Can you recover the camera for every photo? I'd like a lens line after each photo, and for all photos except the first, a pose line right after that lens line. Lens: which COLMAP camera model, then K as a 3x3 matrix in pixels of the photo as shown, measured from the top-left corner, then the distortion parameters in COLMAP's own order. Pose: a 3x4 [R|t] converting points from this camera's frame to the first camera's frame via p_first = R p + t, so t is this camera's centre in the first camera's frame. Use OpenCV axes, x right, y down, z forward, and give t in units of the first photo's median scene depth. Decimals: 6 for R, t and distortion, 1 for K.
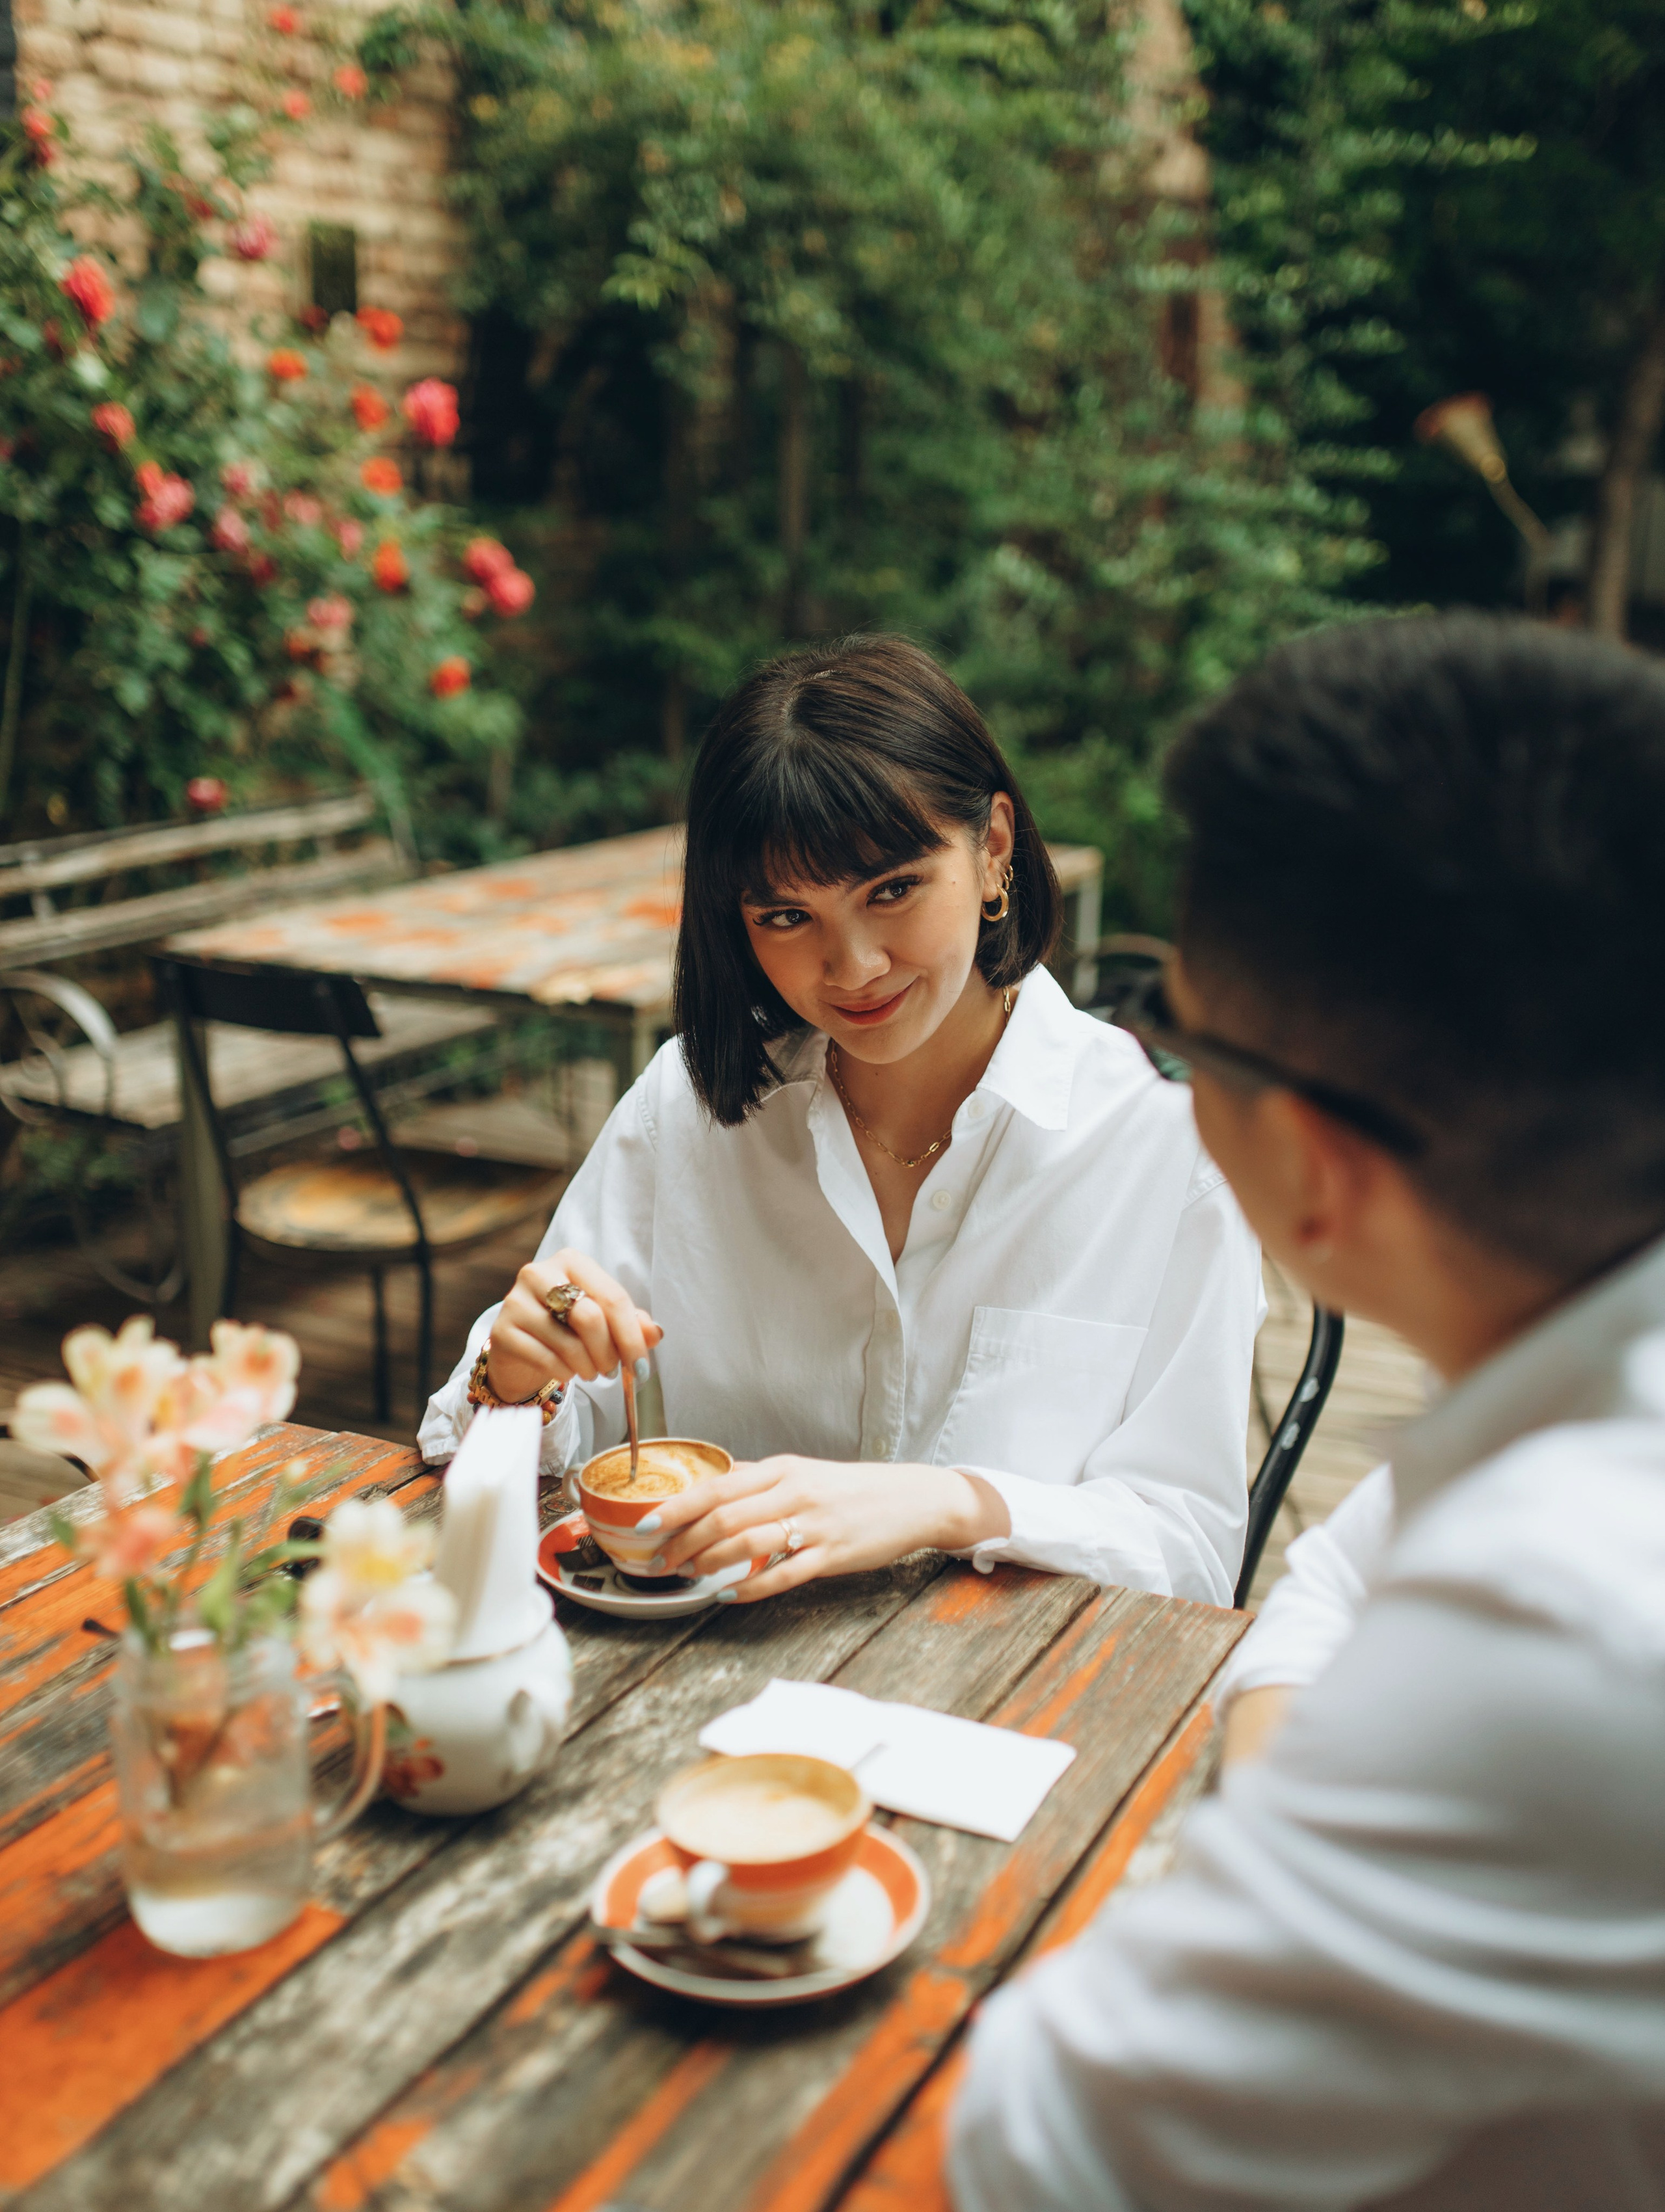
lens RADIAL K [[2429.1, 0, 834.5], [0, 2429.1, 1107.6], [0, 0, 1]] dist [-0.014373, 0.000000]
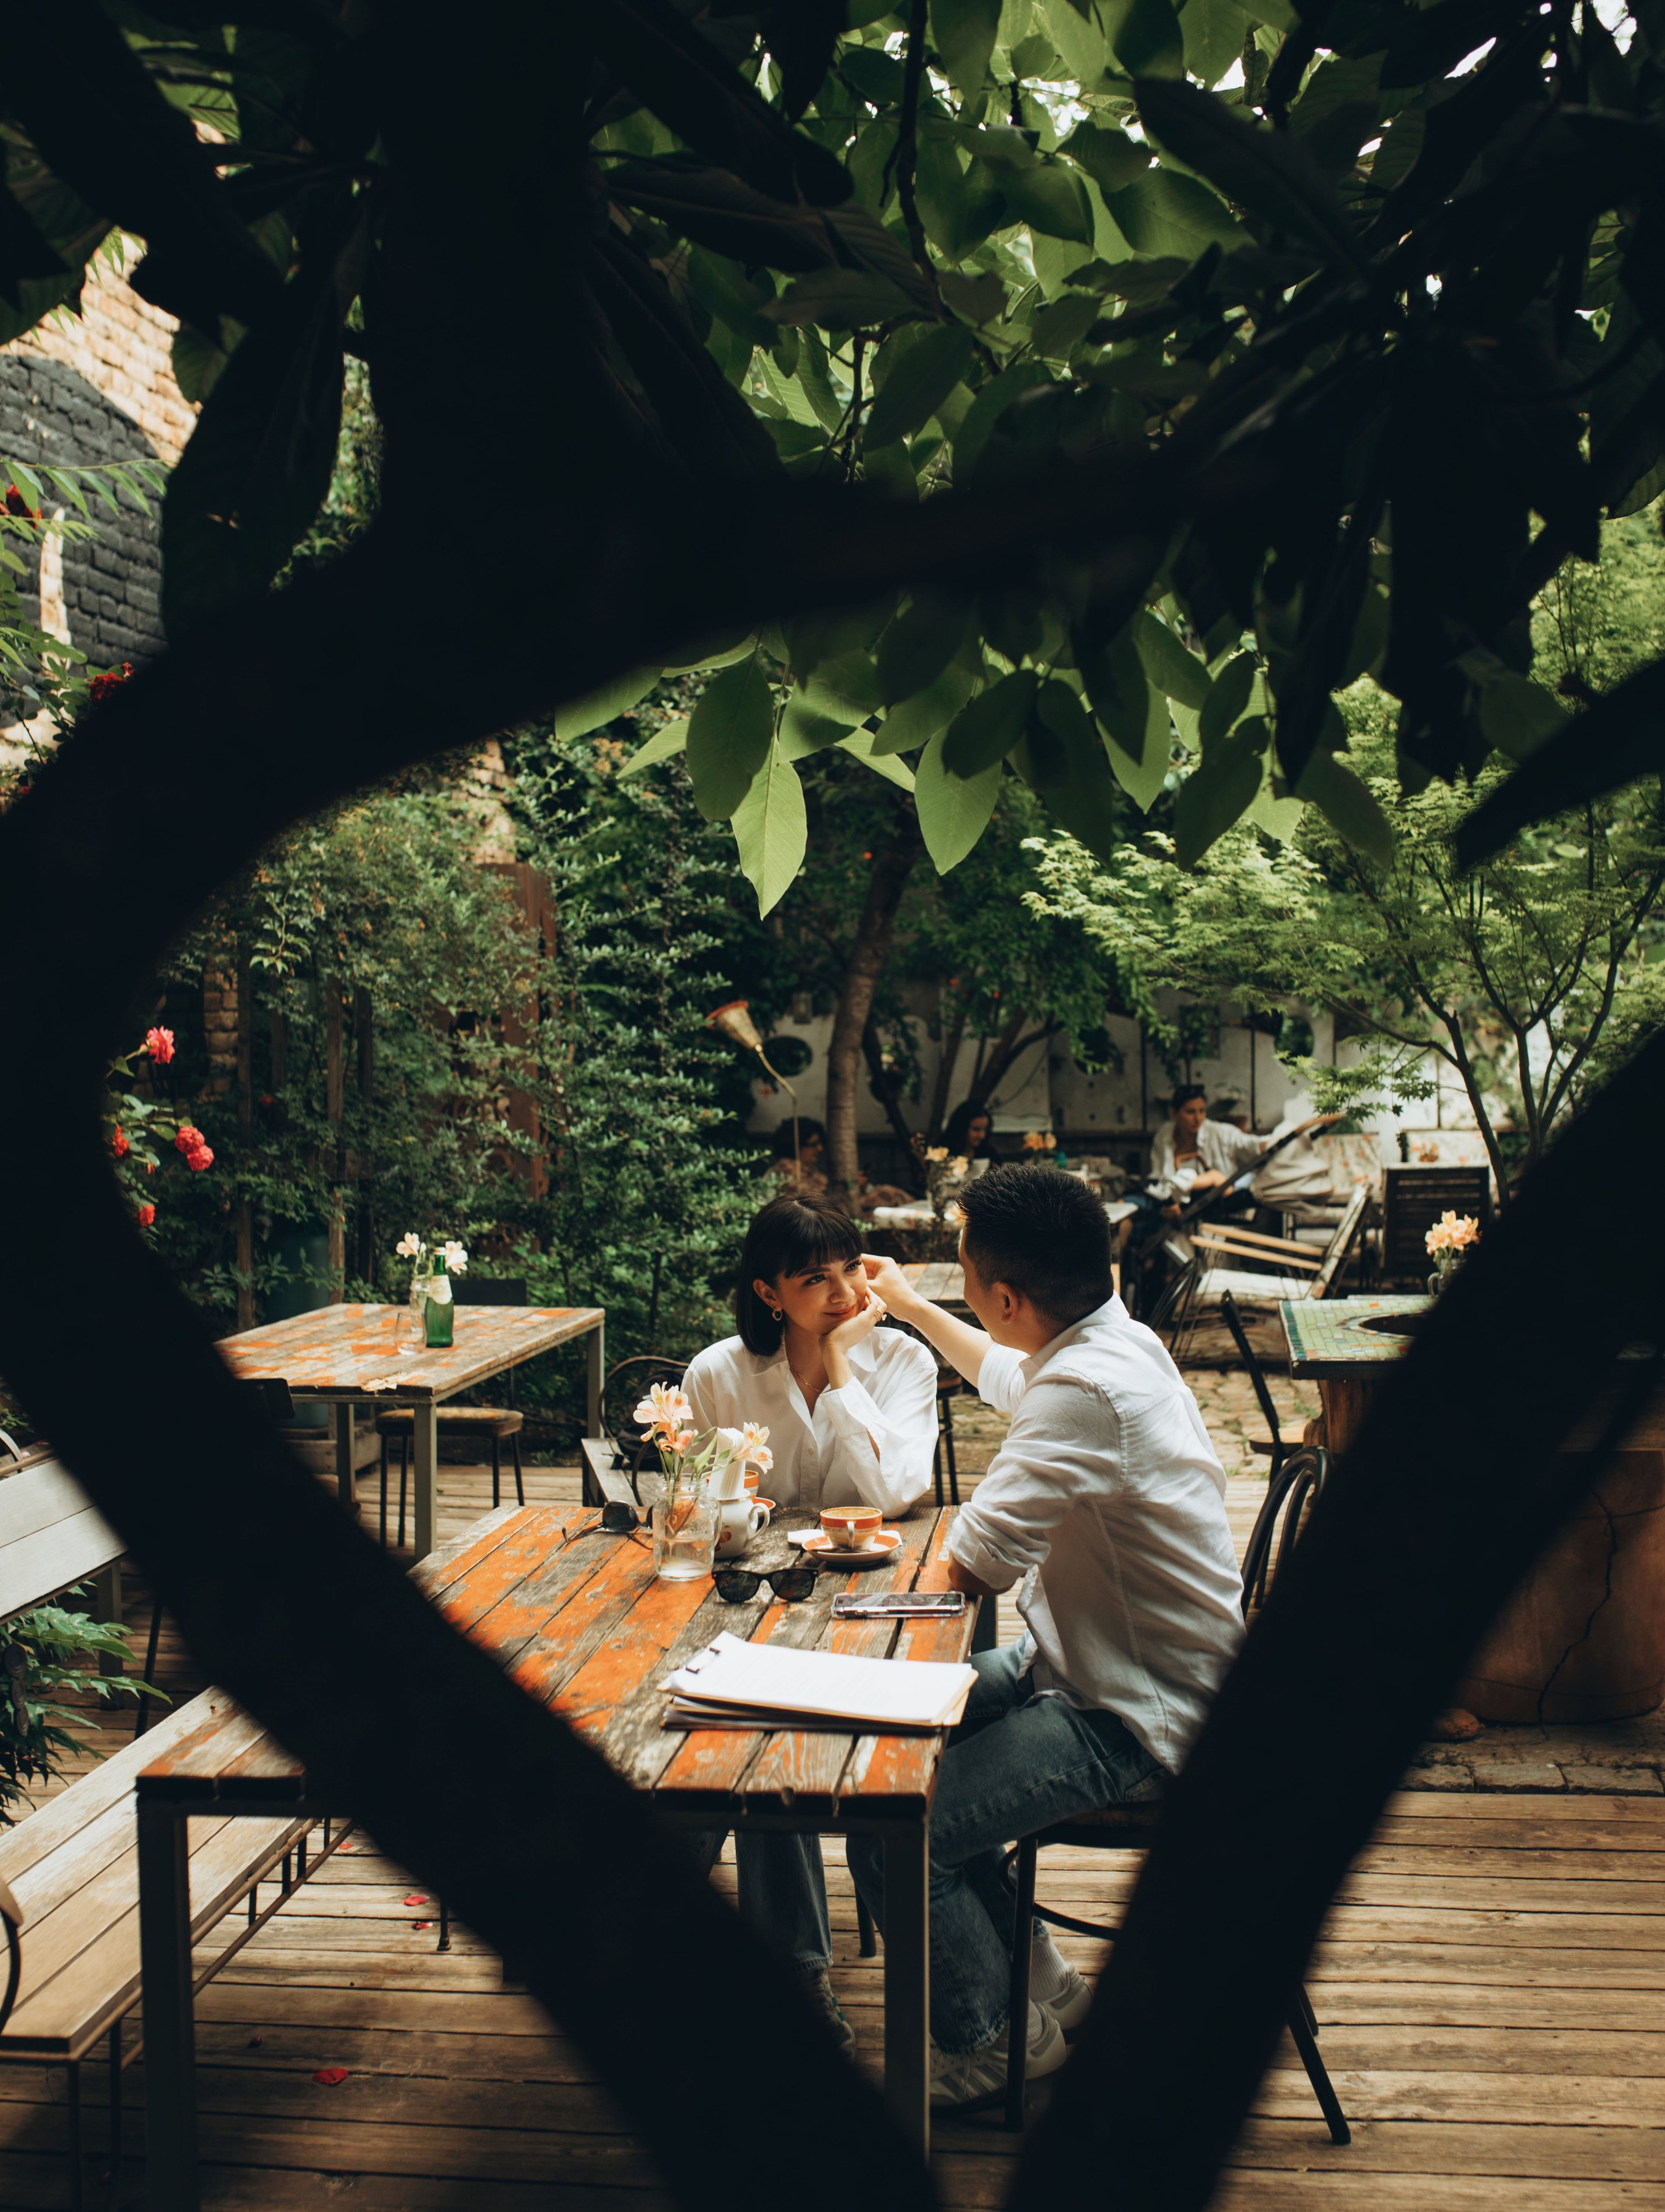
lens RADIAL K [[2429.1, 0, 831.6], [0, 2429.1, 1103.0], [0, 0, 1]] dist [-0.014373, 0.000000]
pose [[0.938520, -0.024229, 0.344374, -0.266137], [0.097151, 0.975756, -0.196115, 0.084957], [-0.331274, 0.217514, 0.918121, -0.495137]]
